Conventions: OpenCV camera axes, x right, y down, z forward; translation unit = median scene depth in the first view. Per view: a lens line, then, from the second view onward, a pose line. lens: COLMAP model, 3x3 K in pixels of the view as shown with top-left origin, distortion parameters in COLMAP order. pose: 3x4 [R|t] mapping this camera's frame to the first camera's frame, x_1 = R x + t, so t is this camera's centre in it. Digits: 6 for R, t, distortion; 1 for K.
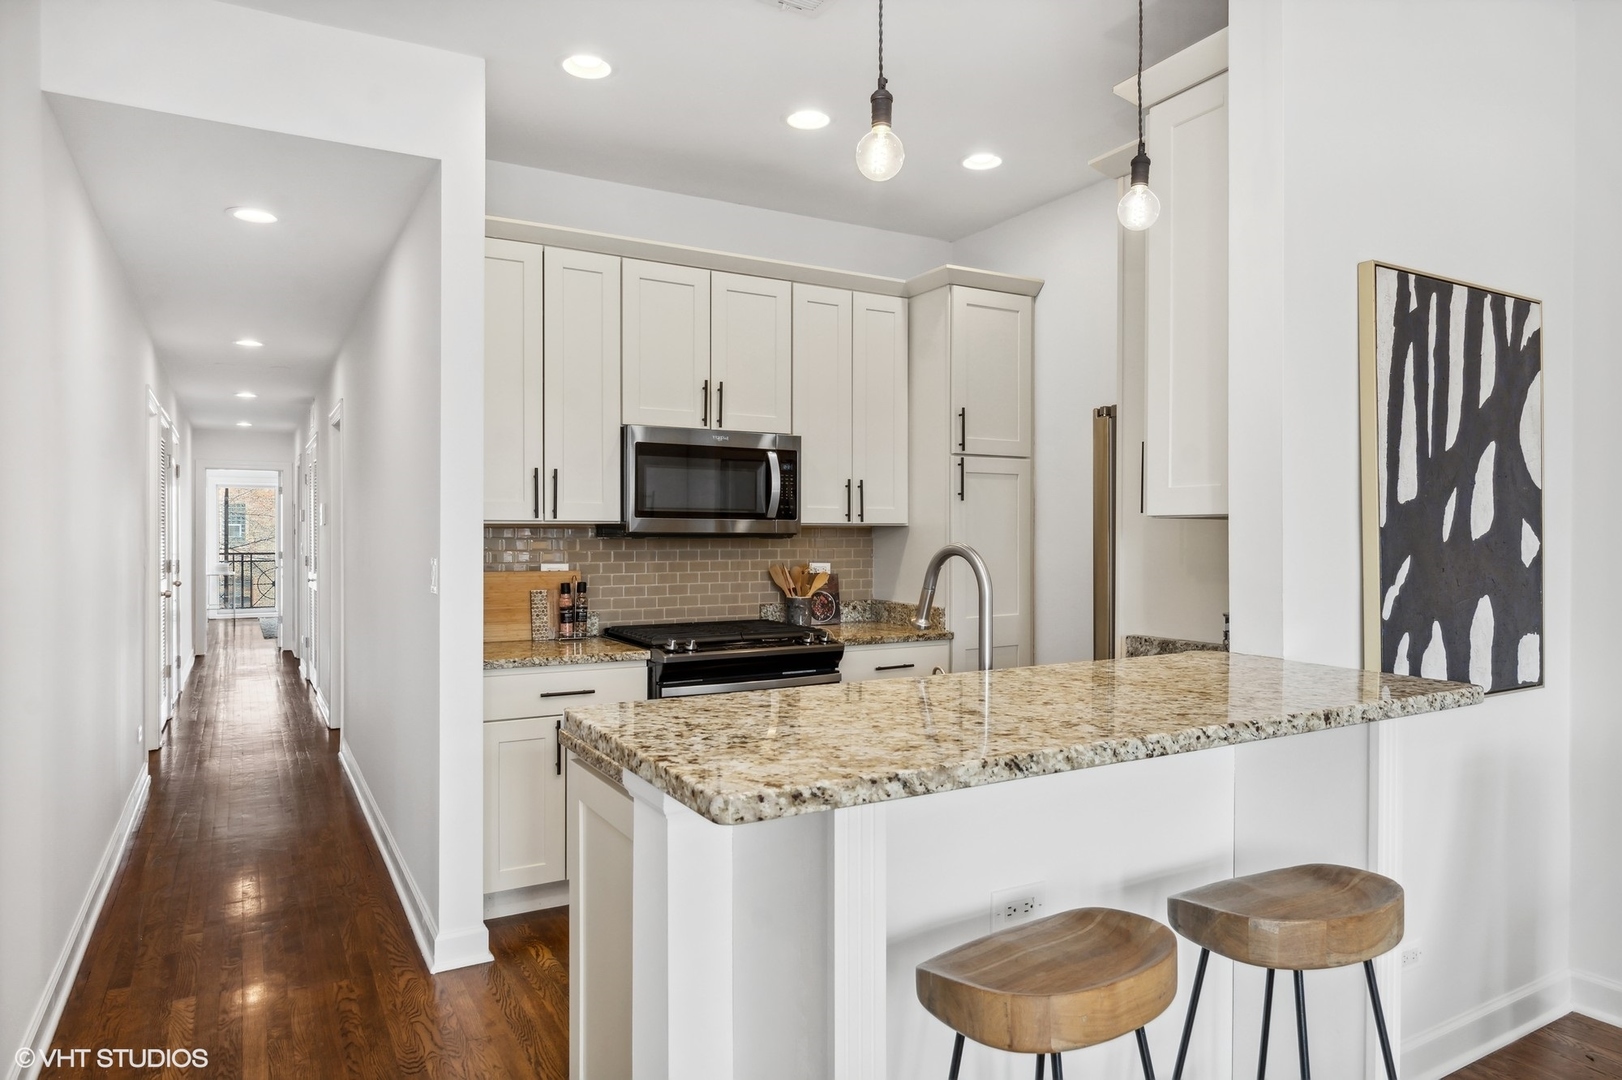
lens RADIAL K [[981.5, 0, 812.1], [0, 981.5, 538.2], [0, 0, 1]] dist [-0.000135, -0.000016]
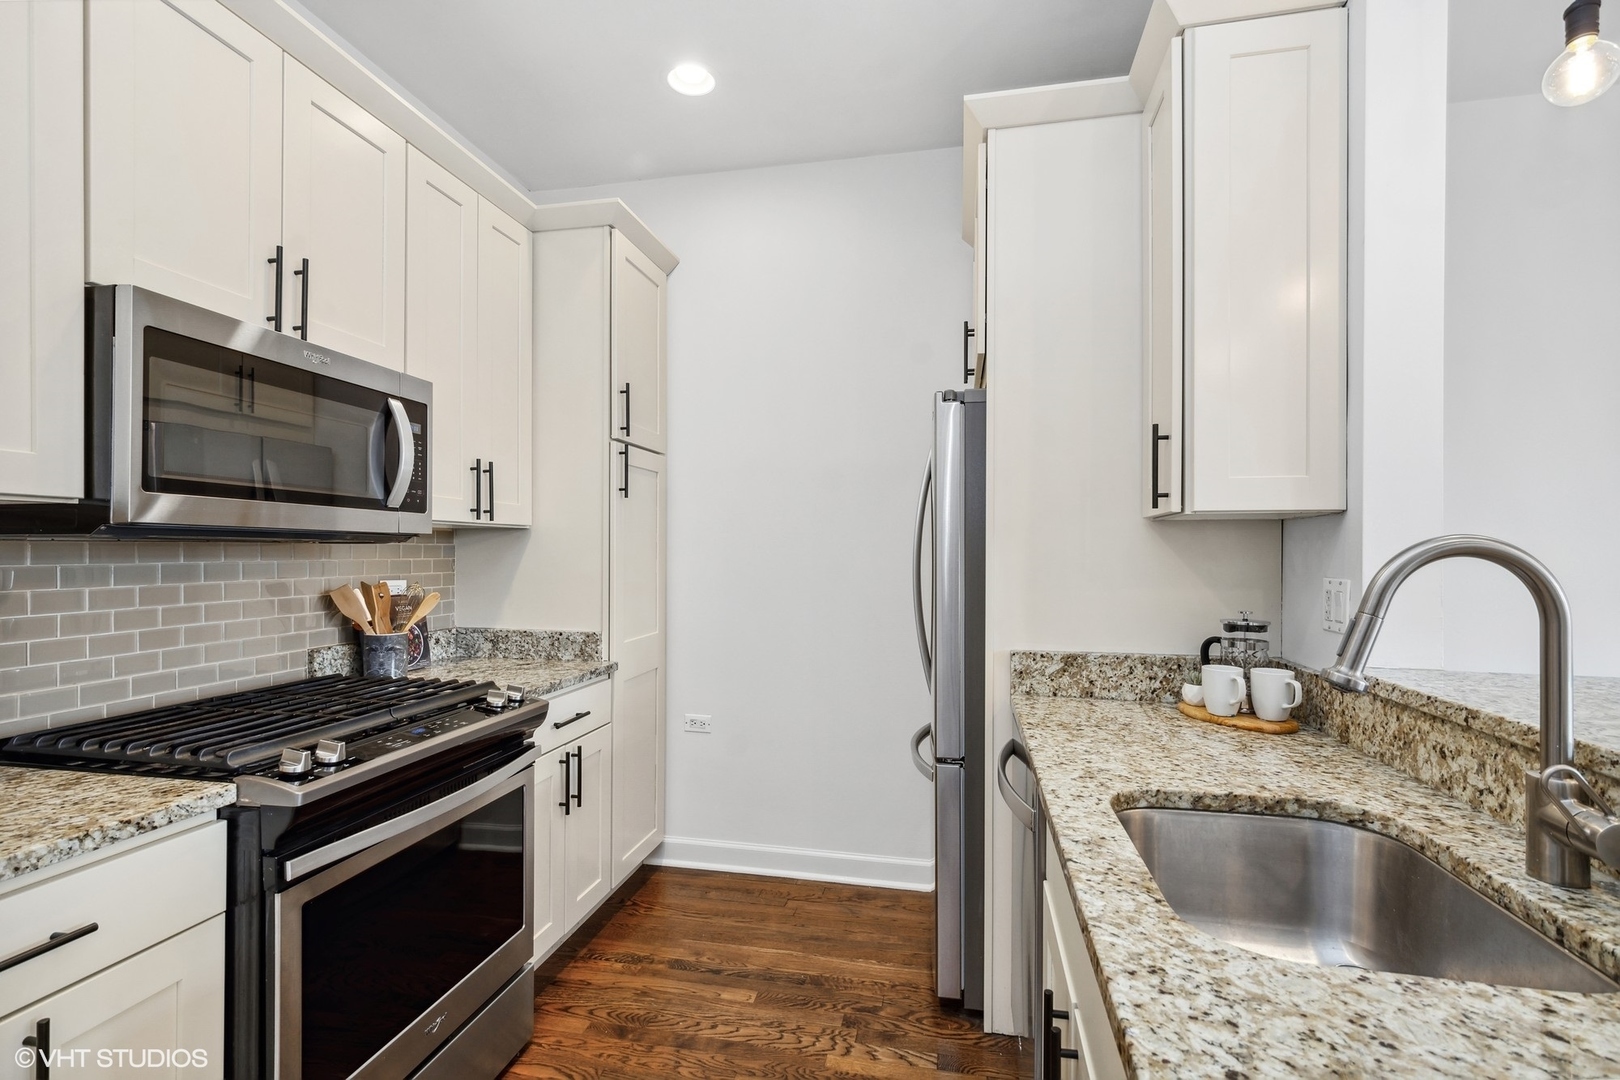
lens RADIAL K [[749.6, 0, 810.8], [0, 749.6, 547.9], [0, 0, 1]] dist [-0.002683, -0.000495]
pose [[0.658456, 0.004183, 0.752608, -0.210376], [0.000712, 0.999981, -0.006181, 0.006740], [-0.752619, 0.004606, 0.658440, 0.479975]]
